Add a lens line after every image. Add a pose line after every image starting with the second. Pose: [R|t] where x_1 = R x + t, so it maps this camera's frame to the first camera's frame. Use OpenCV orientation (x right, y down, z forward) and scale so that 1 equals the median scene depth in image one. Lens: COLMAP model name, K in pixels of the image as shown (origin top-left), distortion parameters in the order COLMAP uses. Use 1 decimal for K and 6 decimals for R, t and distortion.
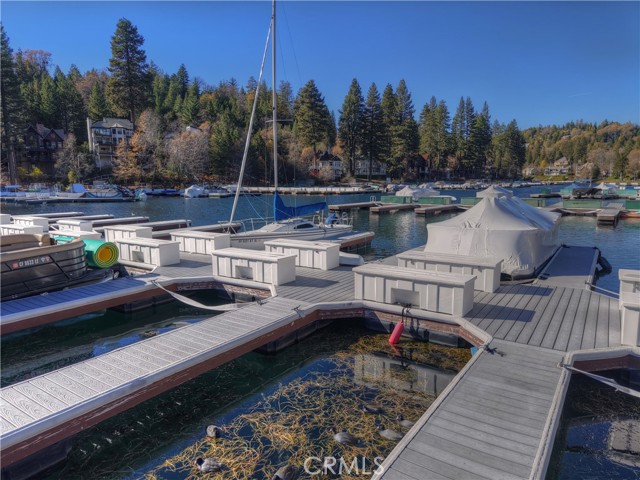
lens RADIAL K [[430.1, 0, 322.1], [0, 430.1, 240.2], [0, 0, 1]] dist [0.023687, -0.034029]
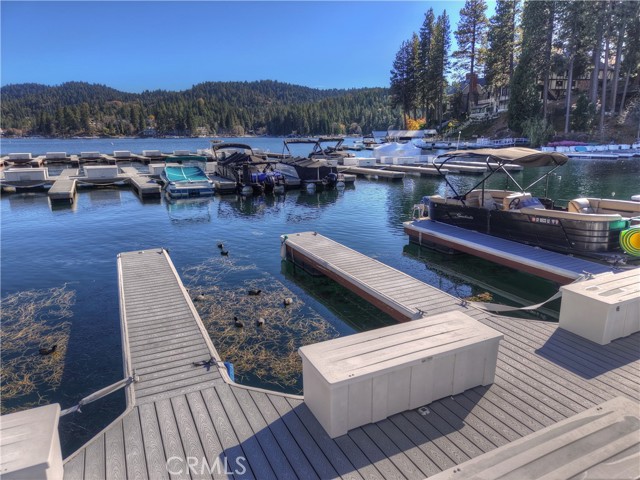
lens RADIAL K [[430.1, 0, 322.1], [0, 430.1, 240.2], [0, 0, 1]] dist [0.023687, -0.034029]
pose [[-0.498094, 0.214735, -0.840114, 0.749569], [-0.113862, 0.944266, 0.308864, -0.227801], [0.859615, 0.249500, -0.445883, 1.182067]]
